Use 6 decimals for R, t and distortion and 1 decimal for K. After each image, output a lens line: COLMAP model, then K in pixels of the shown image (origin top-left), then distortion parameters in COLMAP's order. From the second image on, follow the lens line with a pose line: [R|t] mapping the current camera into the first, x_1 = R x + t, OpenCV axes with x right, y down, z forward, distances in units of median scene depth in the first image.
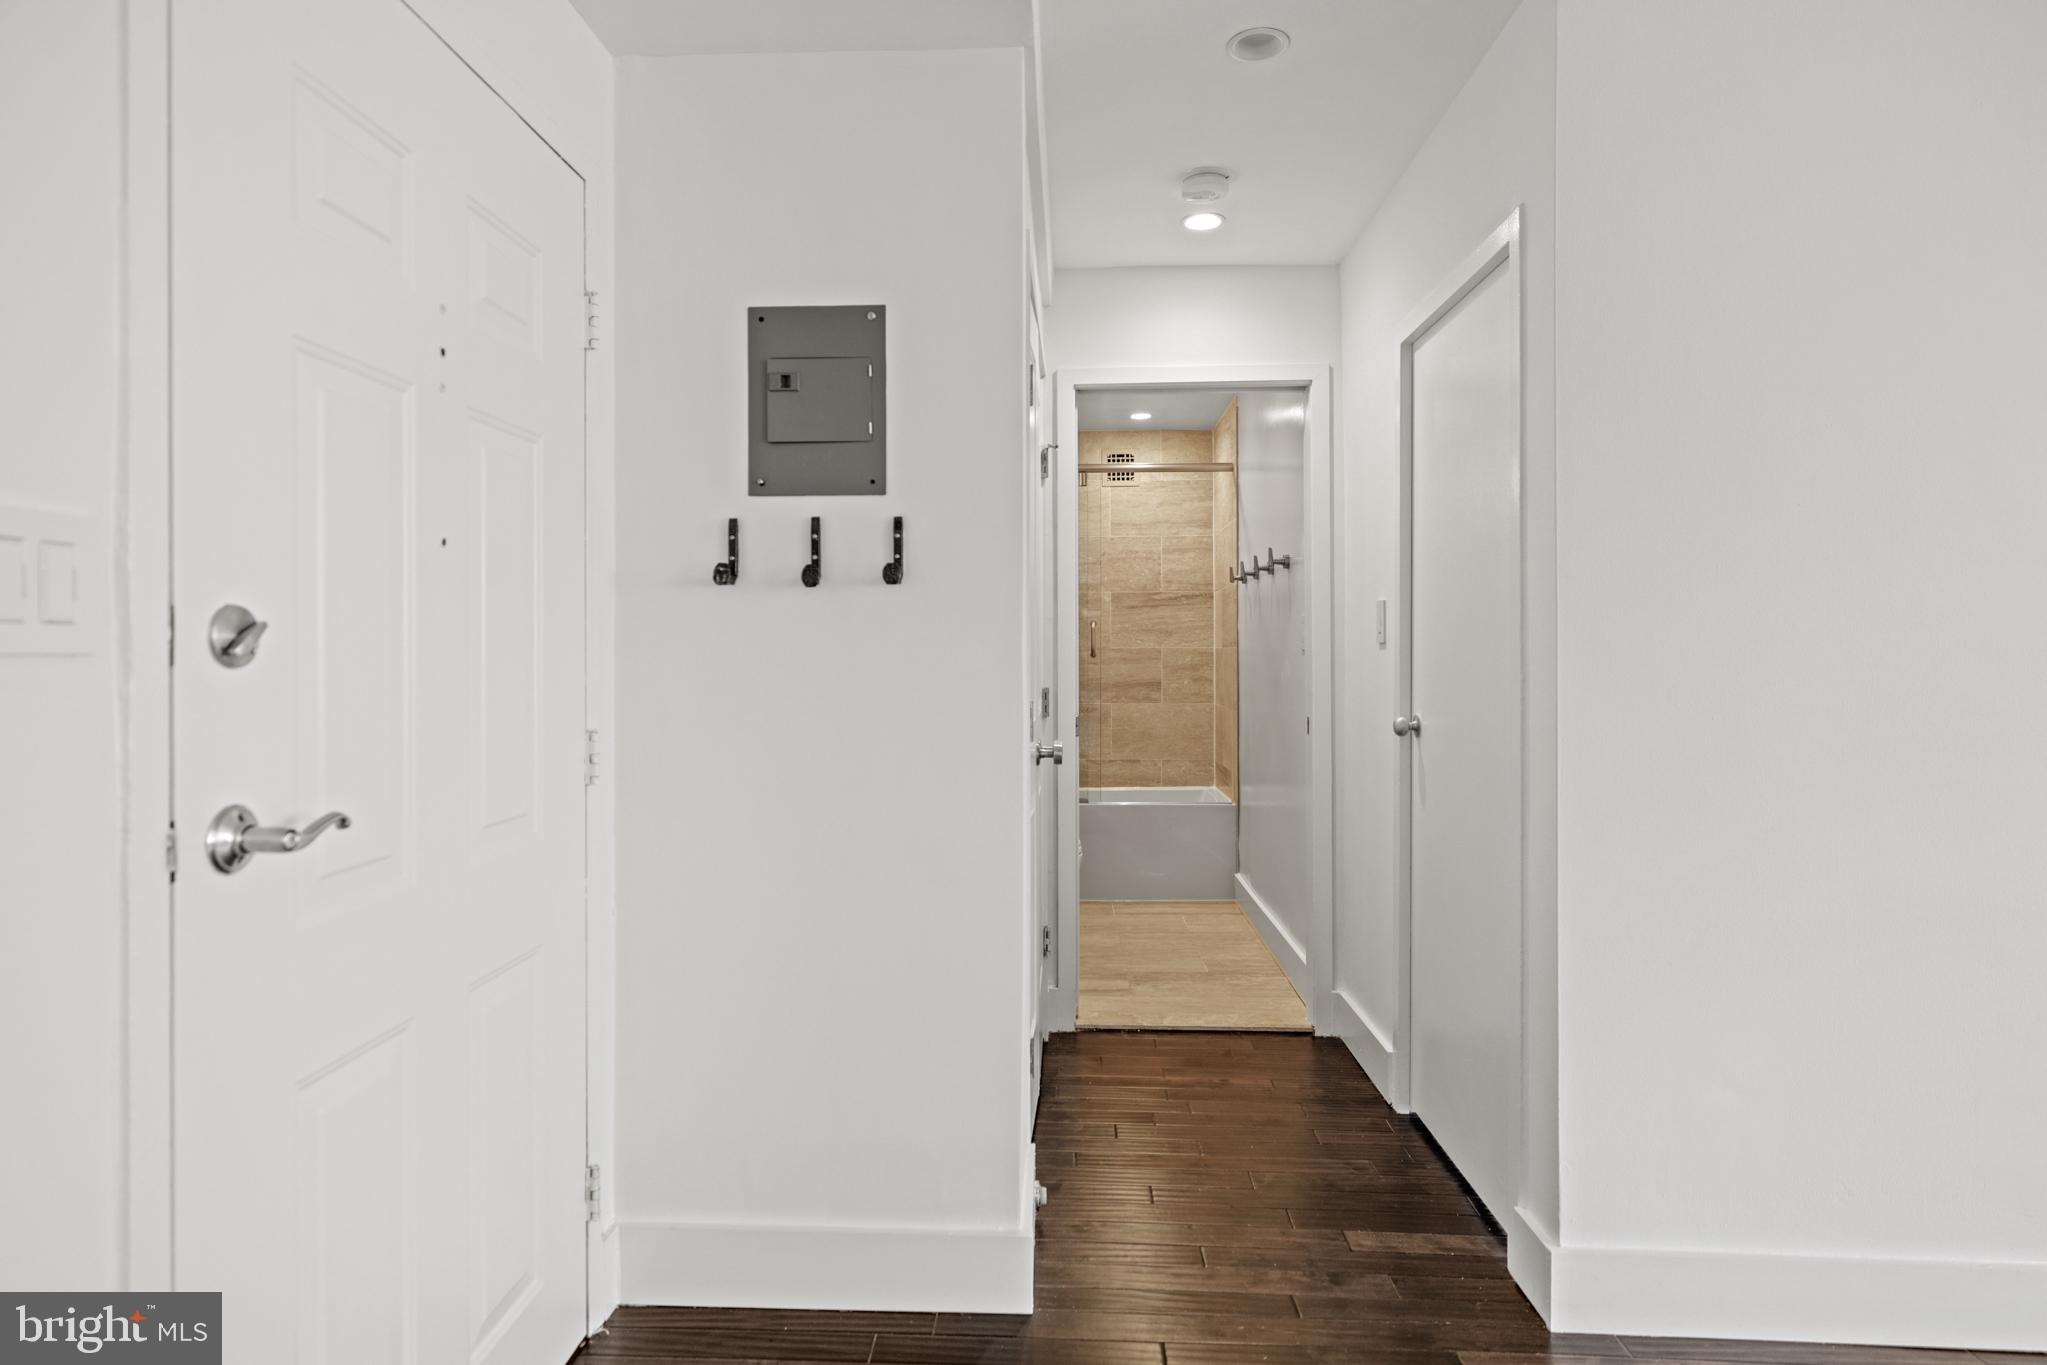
lens RADIAL K [[1144.9, 0, 1016.3], [0, 1144.9, 645.2], [0, 0, 1]] dist [-0.000466, 0.000061]
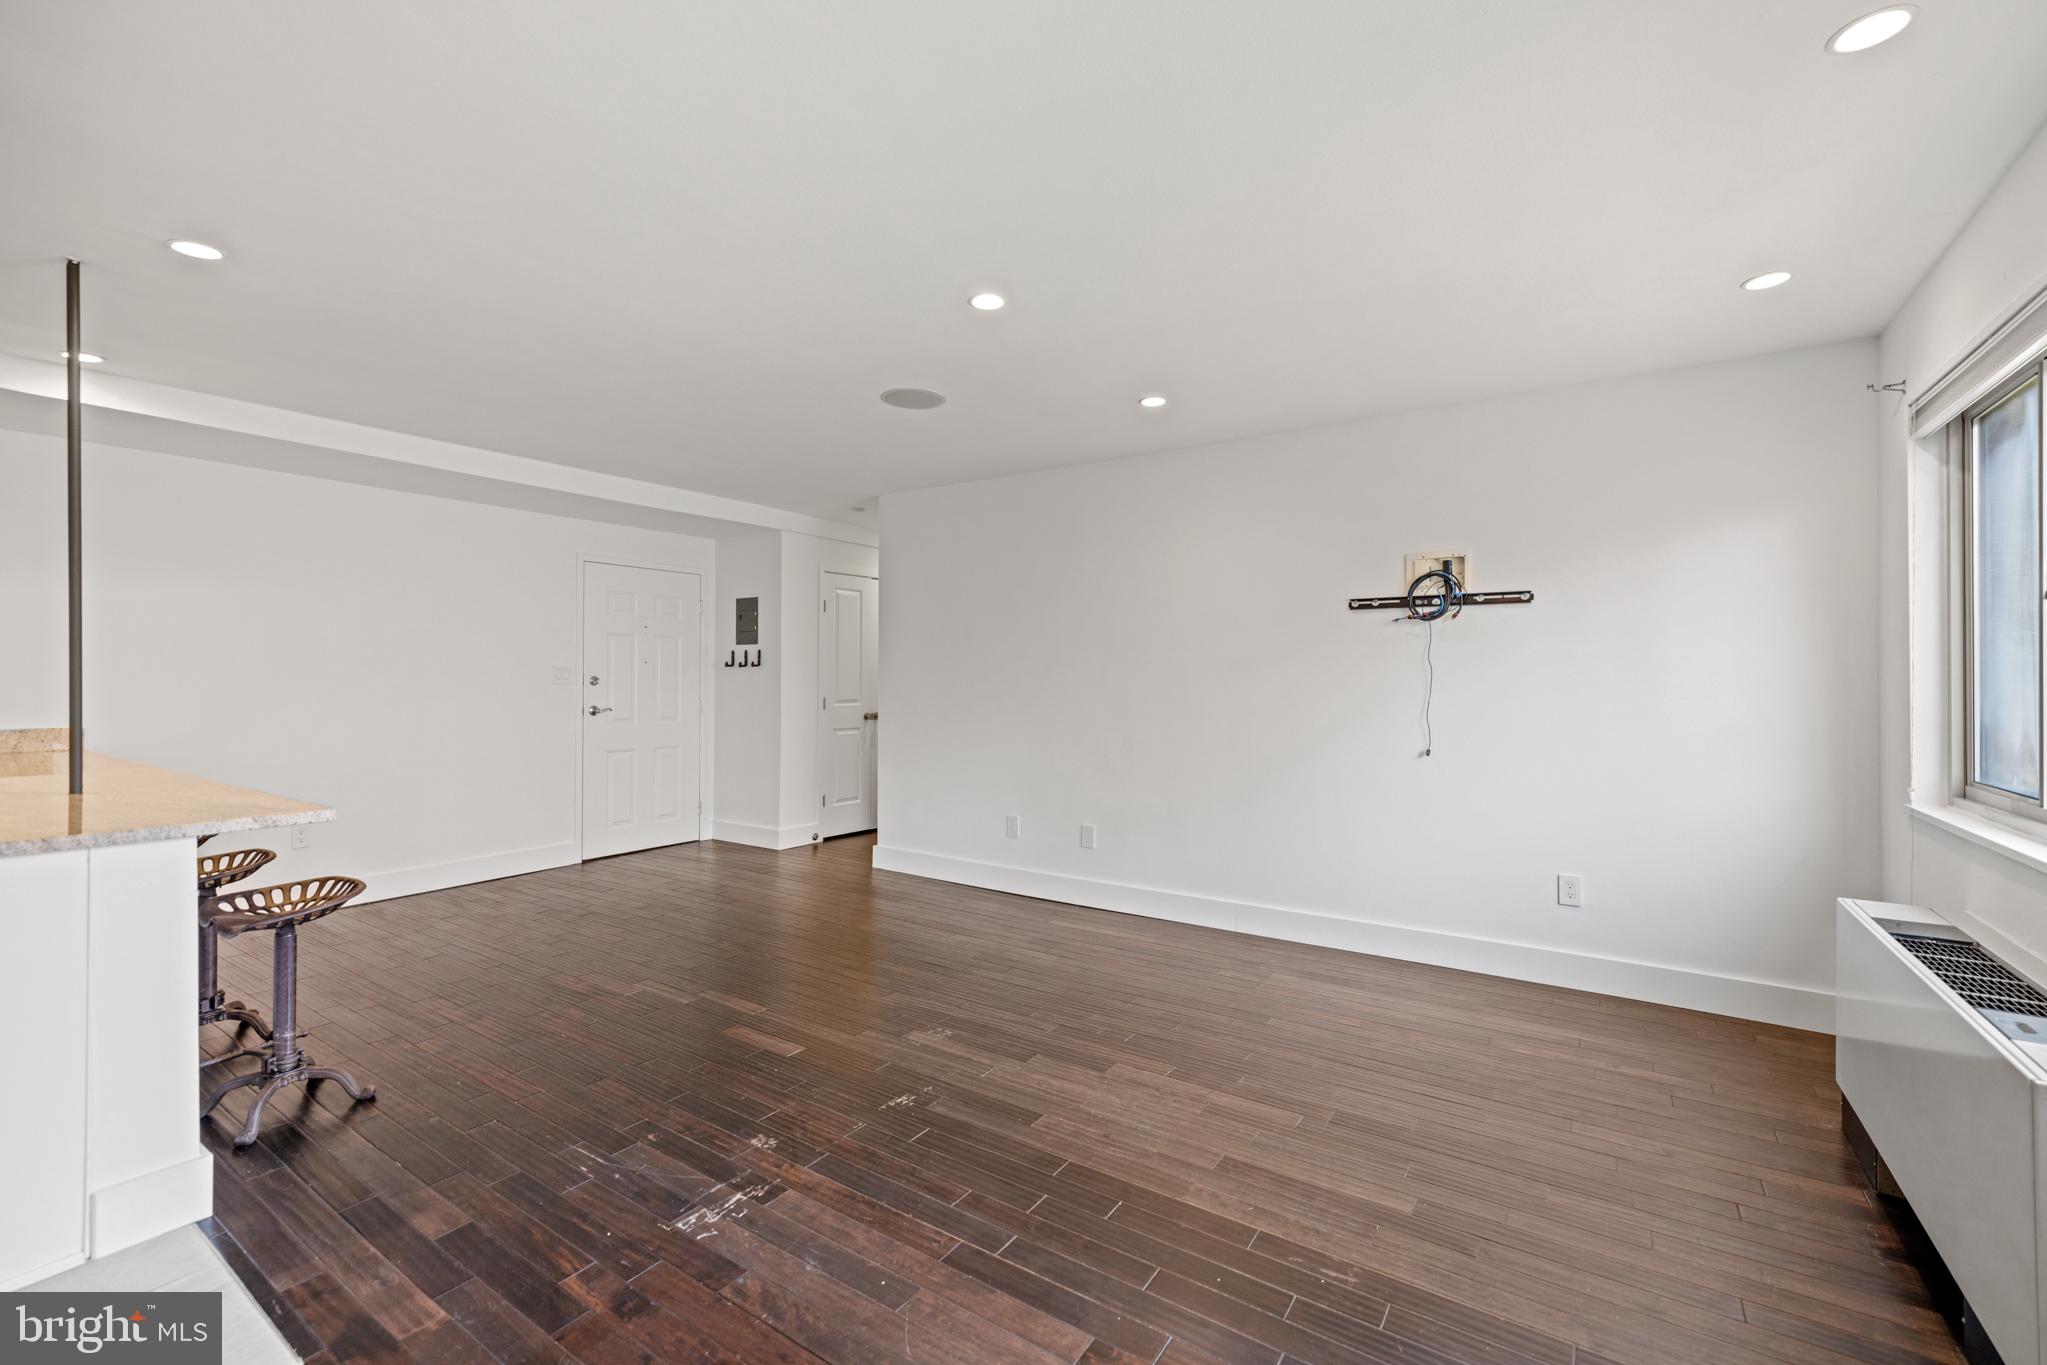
lens RADIAL K [[856.4, 0, 1023.5], [0, 856.4, 682.5], [0, 0, 1]] dist [0.000364, 0.000056]
pose [[0.856268, 0.000967, -0.516531, 2.241260], [-0.000762, 1.000000, 0.000610, 0.000979], [0.516531, -0.000129, 0.856268, -1.095981]]
